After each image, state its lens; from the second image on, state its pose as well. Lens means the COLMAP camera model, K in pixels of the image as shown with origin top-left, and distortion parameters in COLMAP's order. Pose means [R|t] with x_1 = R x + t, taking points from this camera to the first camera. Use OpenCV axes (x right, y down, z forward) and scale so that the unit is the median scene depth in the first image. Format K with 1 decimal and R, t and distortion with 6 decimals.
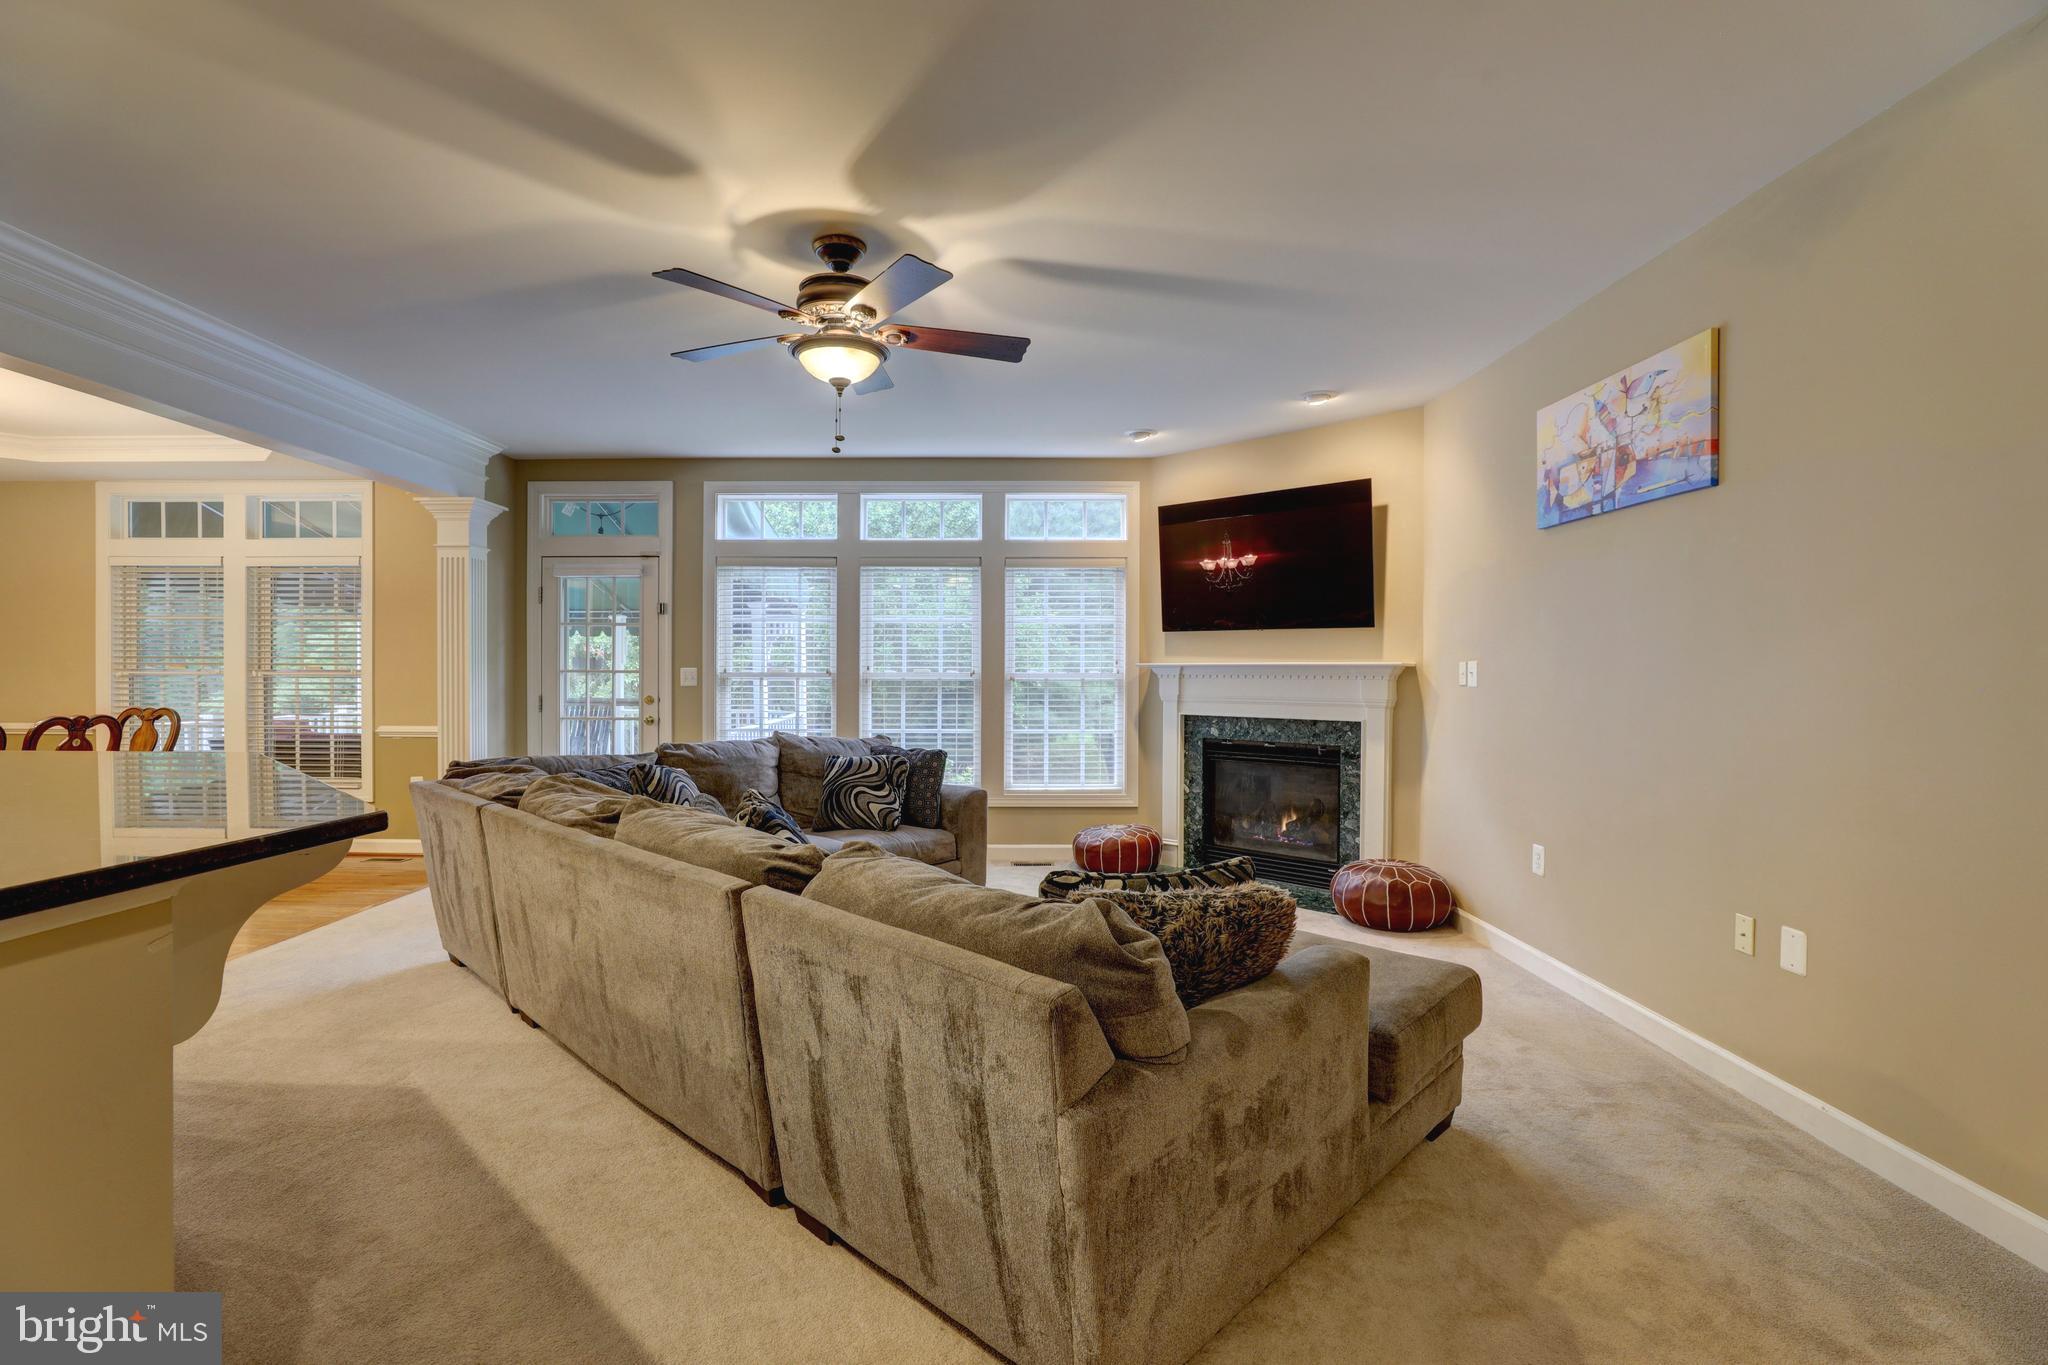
lens RADIAL K [[939.6, 0, 1015.6], [0, 939.6, 680.3], [0, 0, 1]] dist [-0.030046, 0.005690]
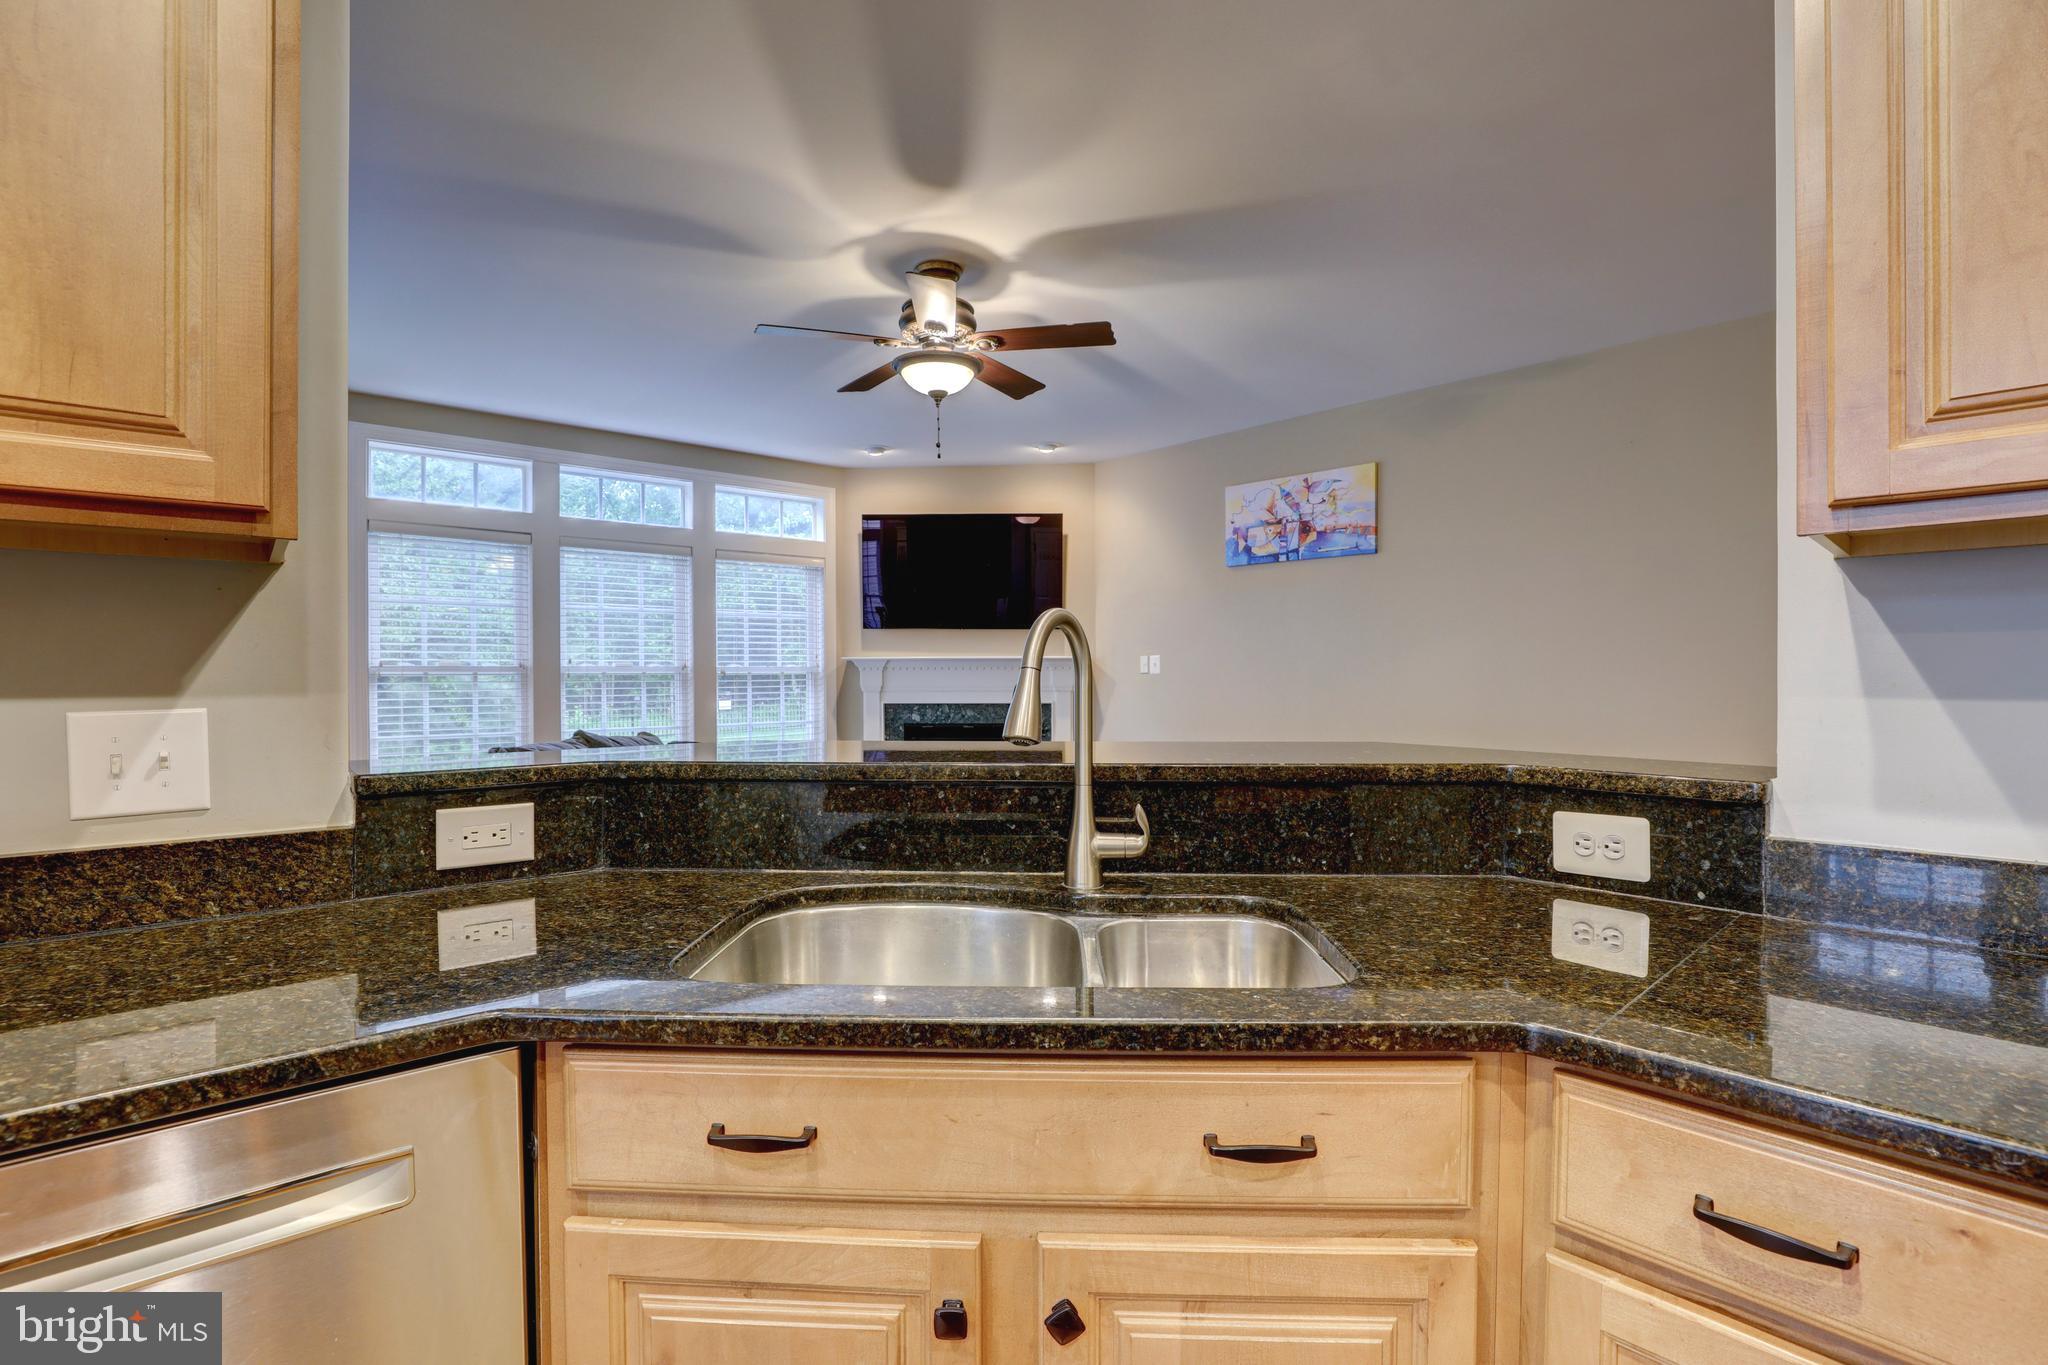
lens RADIAL K [[939.6, 0, 1007.5], [0, 939.6, 678.3], [0, 0, 1]] dist [-0.030046, 0.005690]
pose [[0.757052, -0.008926, 0.653293, -0.468547], [0.011033, 0.999939, 0.000877, 0.007736], [-0.653261, 0.006545, 0.757105, 0.063849]]
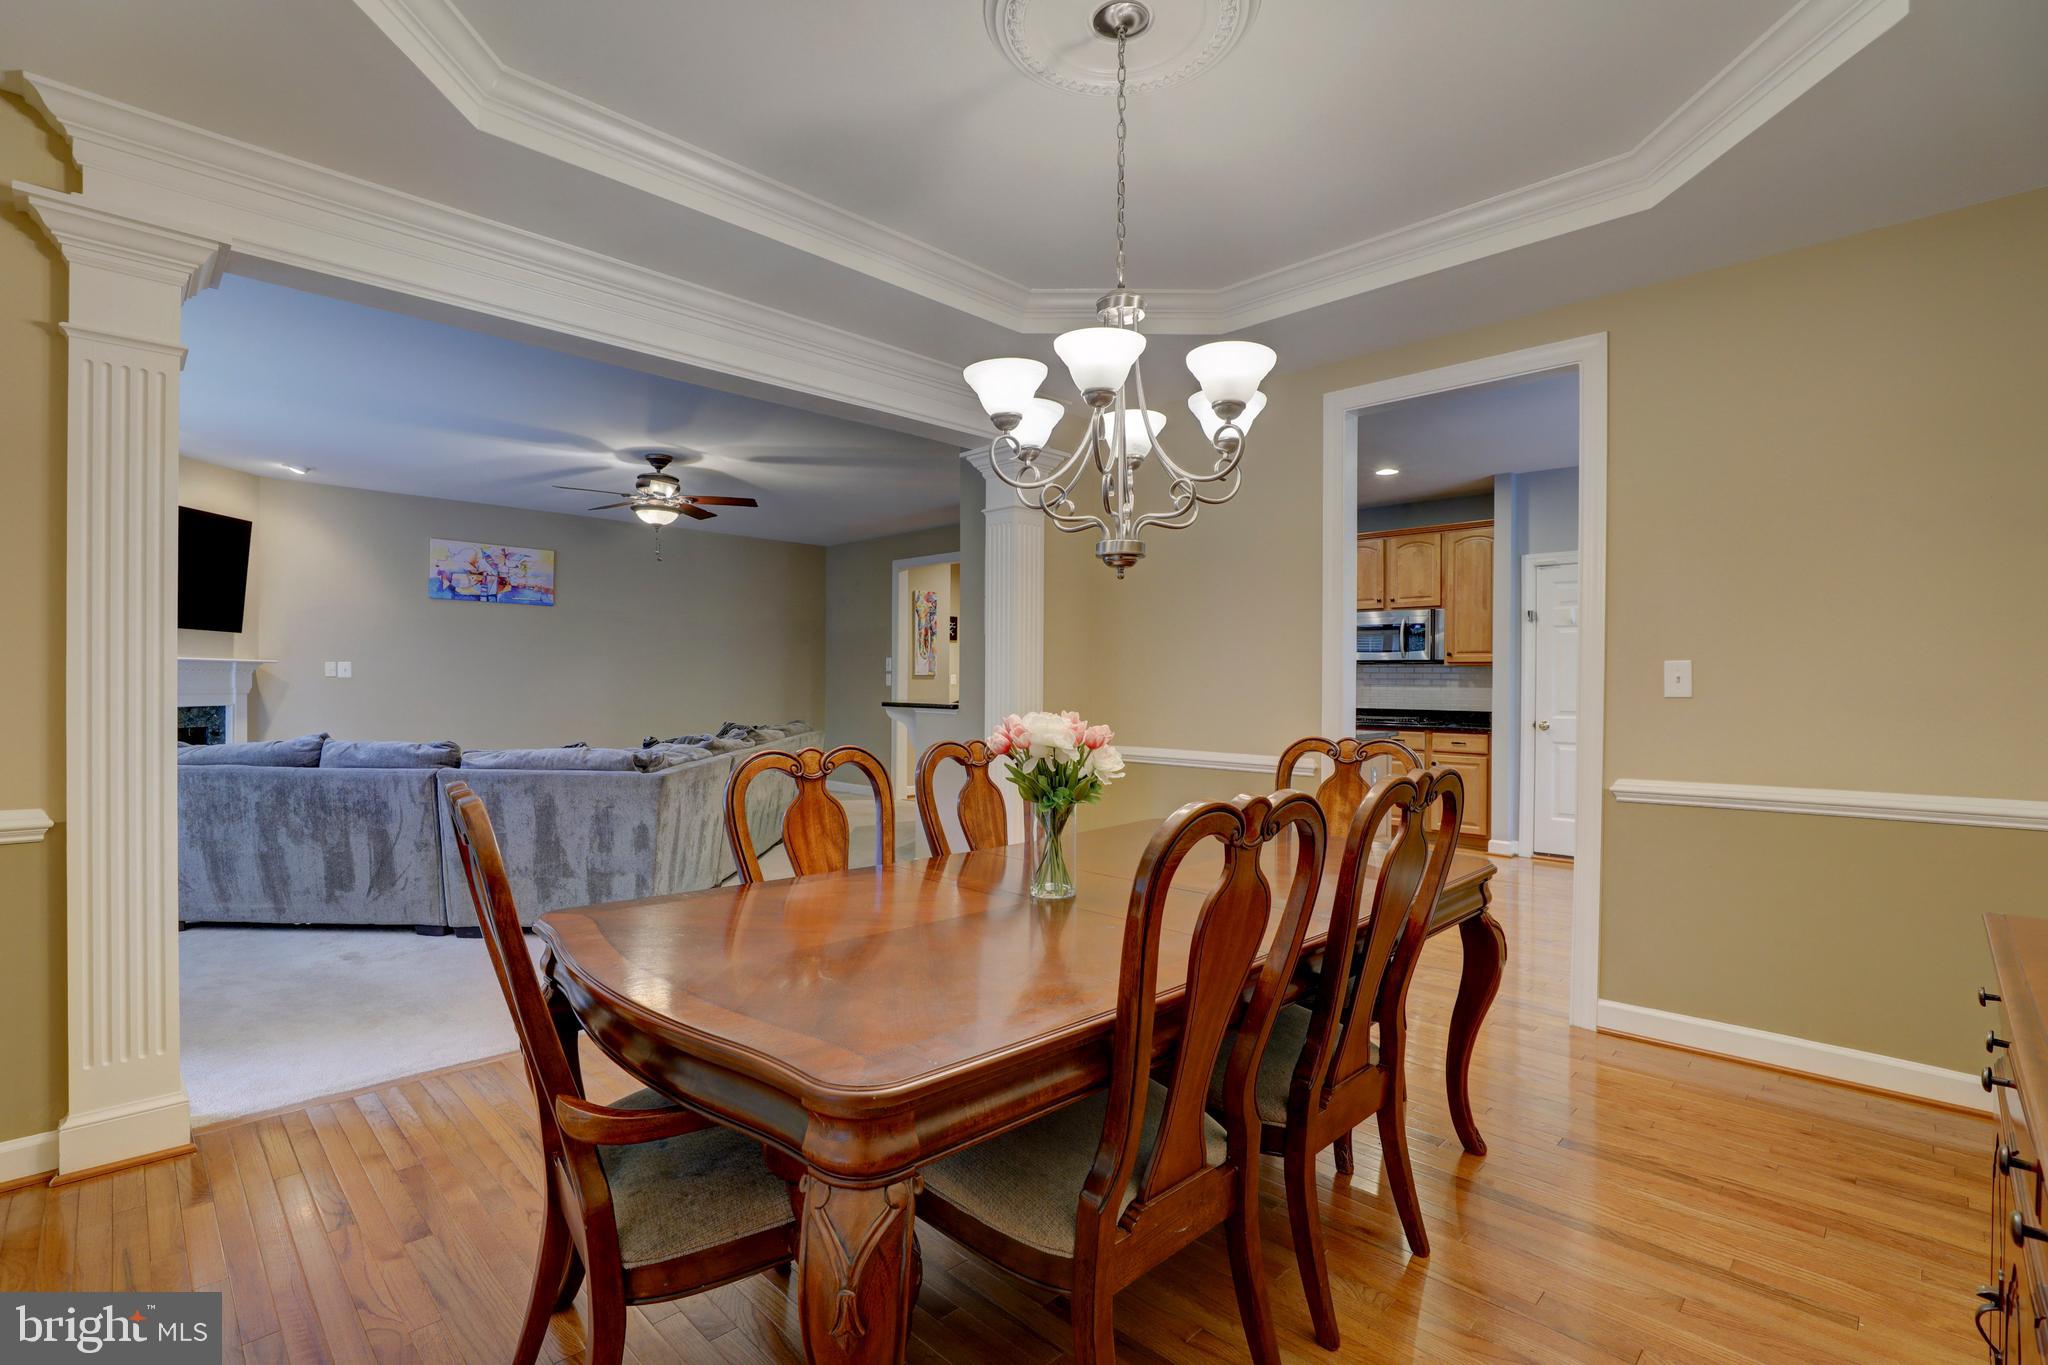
lens RADIAL K [[939.6, 0, 1021.8], [0, 939.6, 683.2], [0, 0, 1]] dist [-0.030046, 0.005690]
pose [[-0.704293, -0.010296, 0.709835, -1.190149], [-0.003615, 0.999934, 0.010917, -0.003748], [-0.709900, 0.005123, -0.704284, 1.025689]]
